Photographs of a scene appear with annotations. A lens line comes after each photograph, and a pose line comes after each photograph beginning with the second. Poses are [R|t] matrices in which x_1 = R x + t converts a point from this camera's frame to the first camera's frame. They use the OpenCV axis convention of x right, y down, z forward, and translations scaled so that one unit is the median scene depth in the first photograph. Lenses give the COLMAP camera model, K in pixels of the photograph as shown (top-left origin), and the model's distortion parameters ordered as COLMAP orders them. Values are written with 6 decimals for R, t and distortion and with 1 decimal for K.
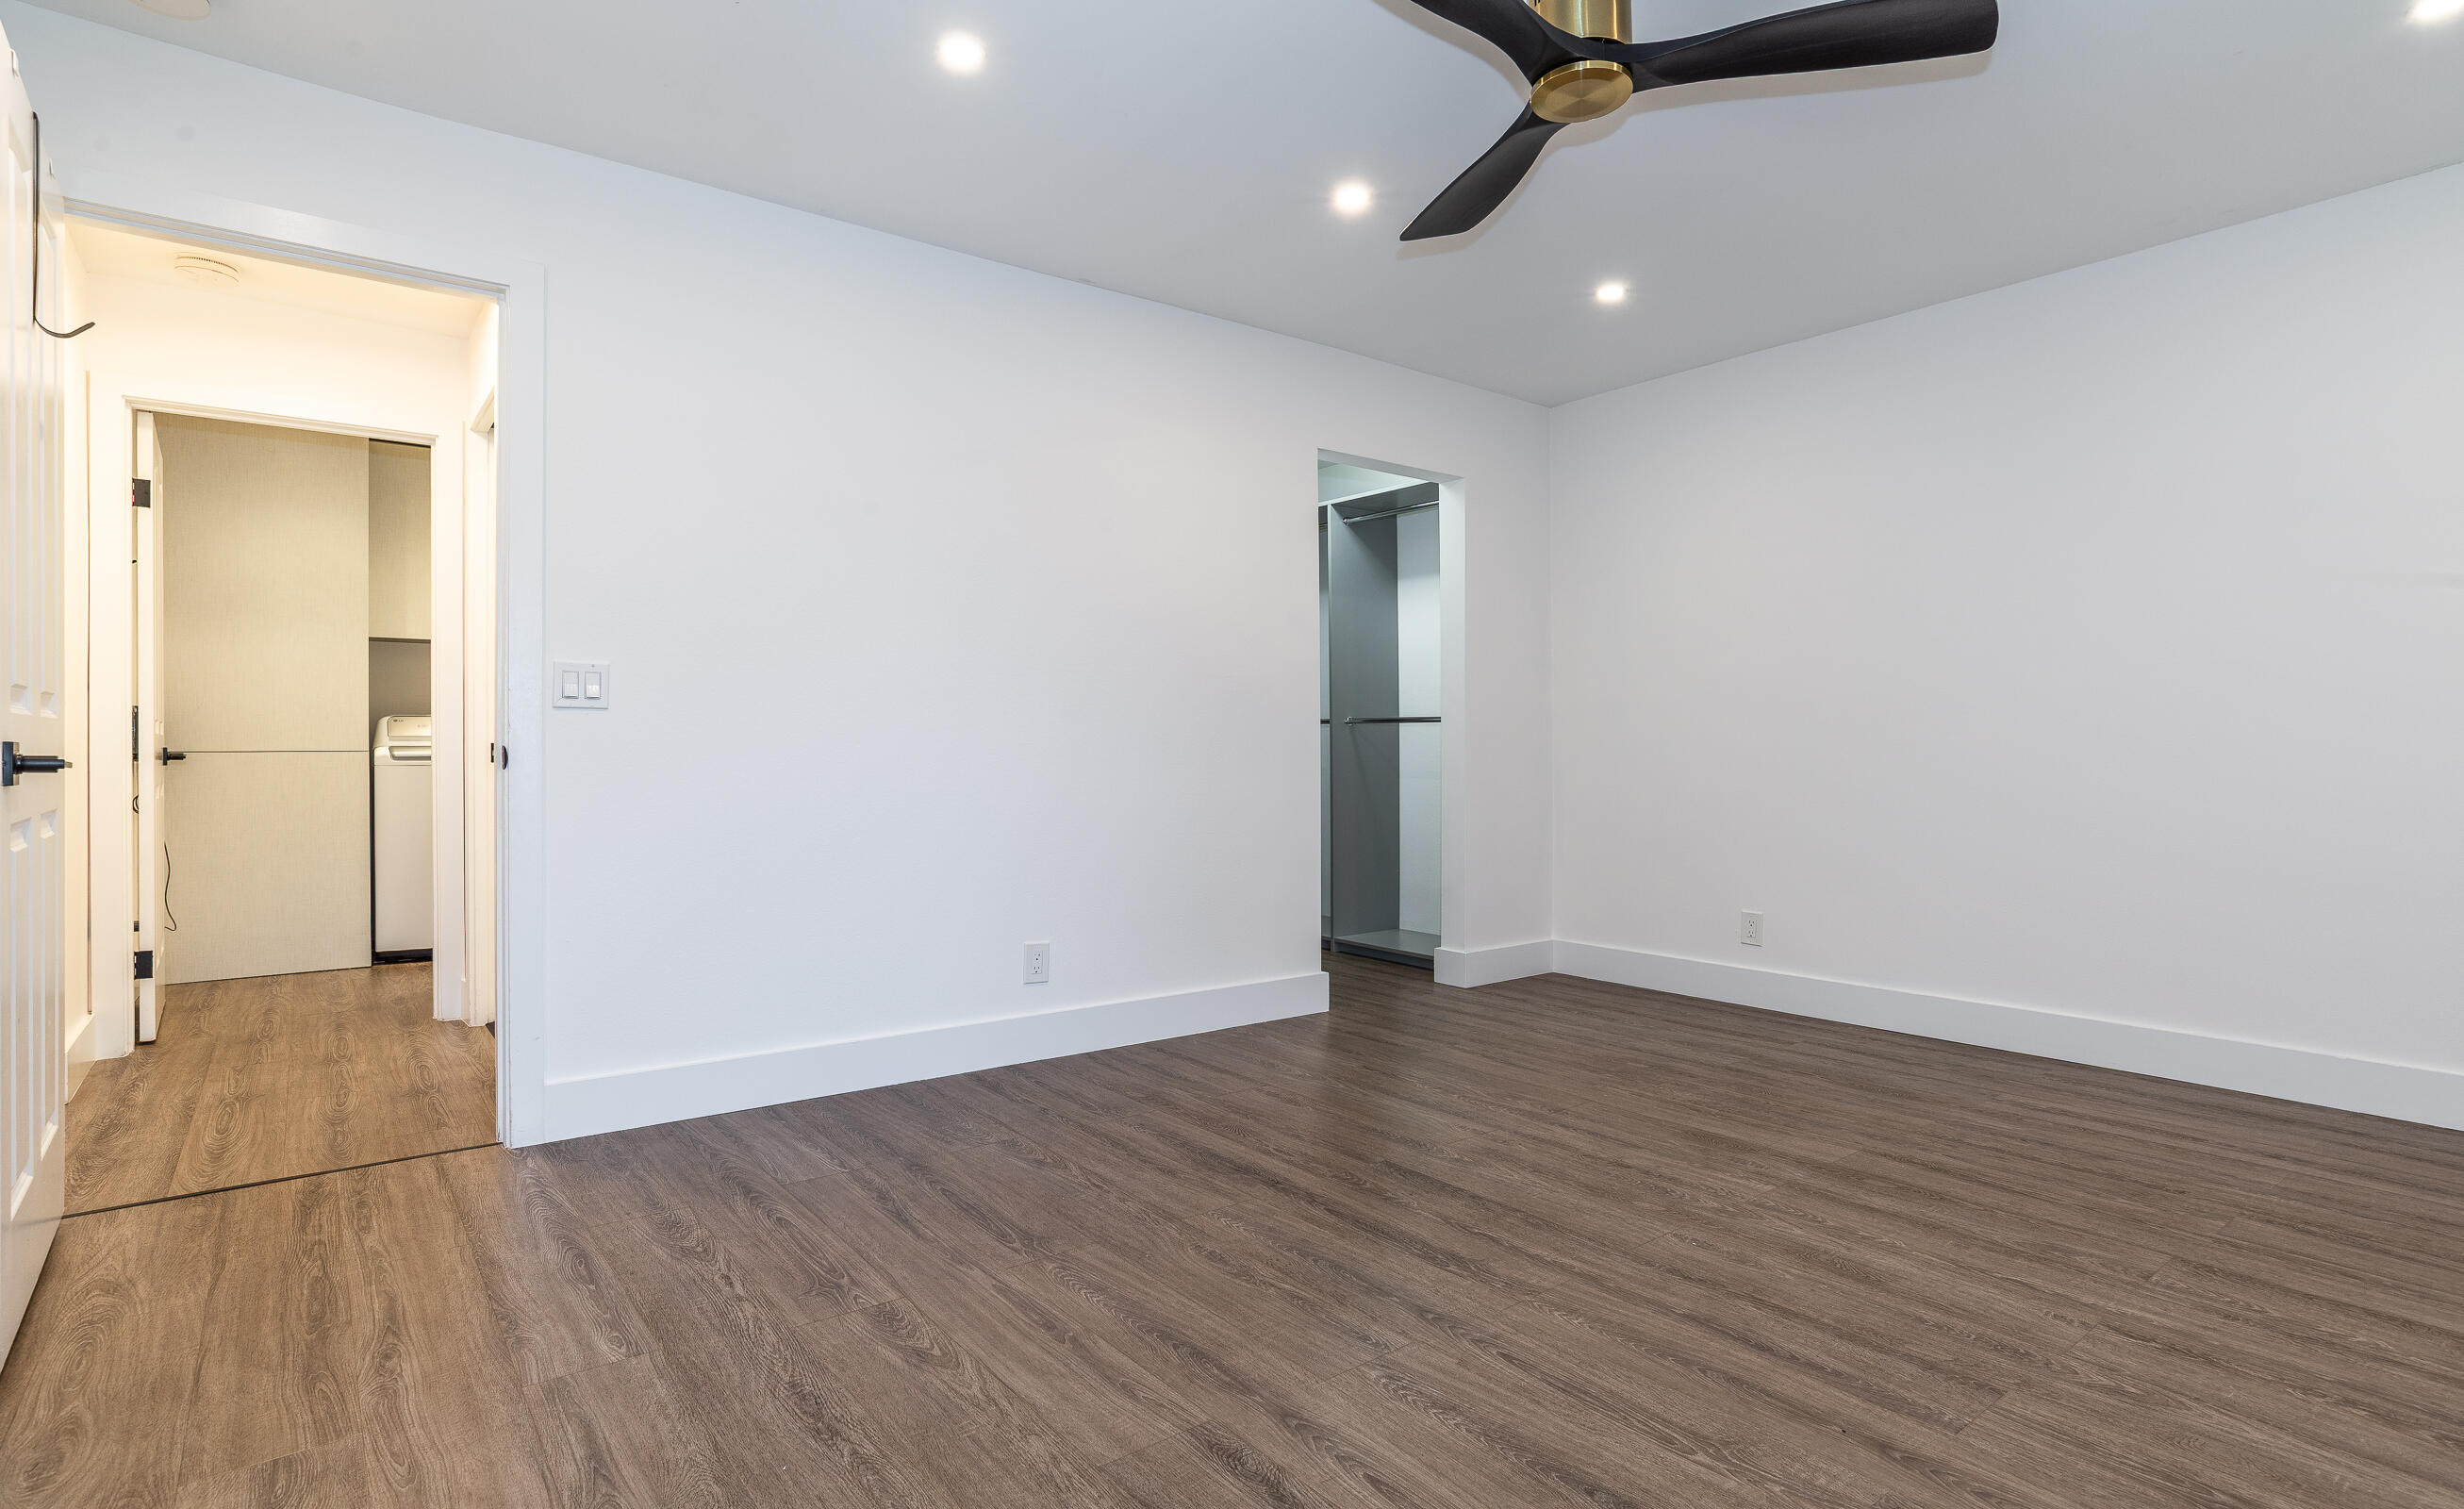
lens RADIAL K [[1218.7, 0, 1224.5], [0, 1218.7, 748.2], [0, 0, 1]] dist [-0.018131, 0.005585]
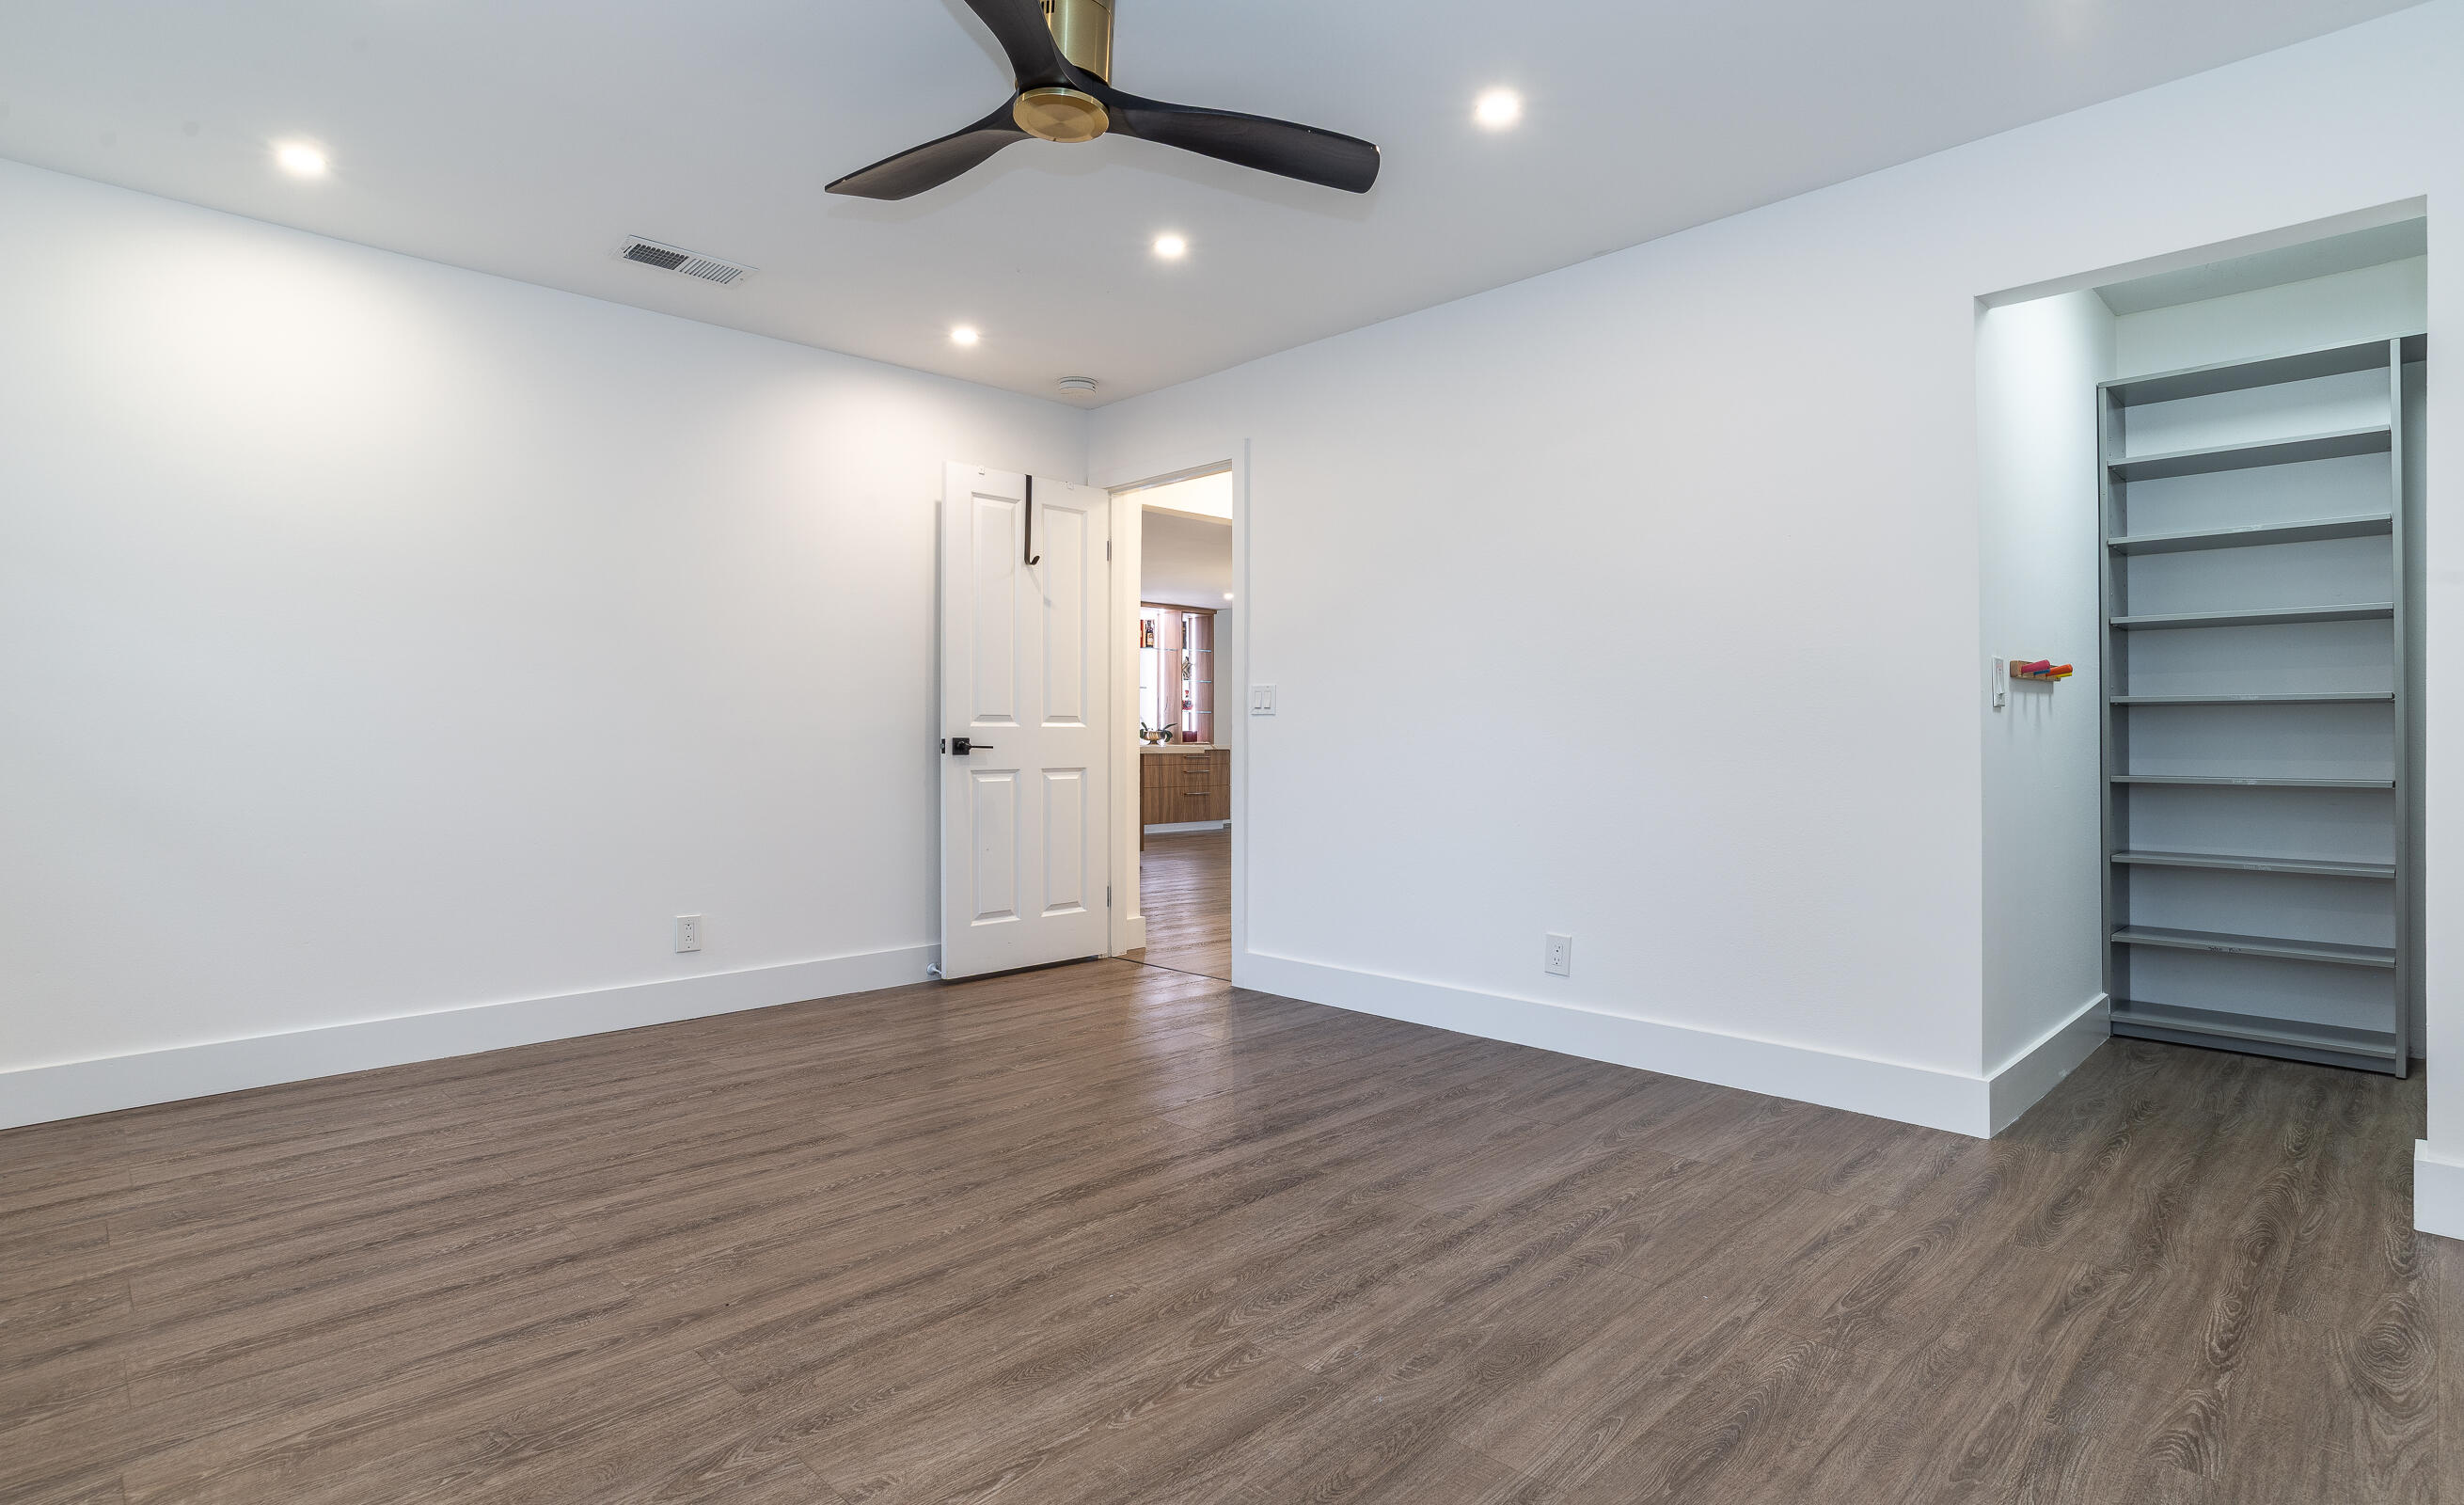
lens RADIAL K [[1218.7, 0, 1230.3], [0, 1218.7, 752.0], [0, 0, 1]] dist [-0.018131, 0.005585]
pose [[0.112212, 0.008025, -0.993652, 1.249720], [0.009213, 0.999916, 0.009116, -0.001371], [0.993642, -0.010177, 0.112129, 0.961232]]
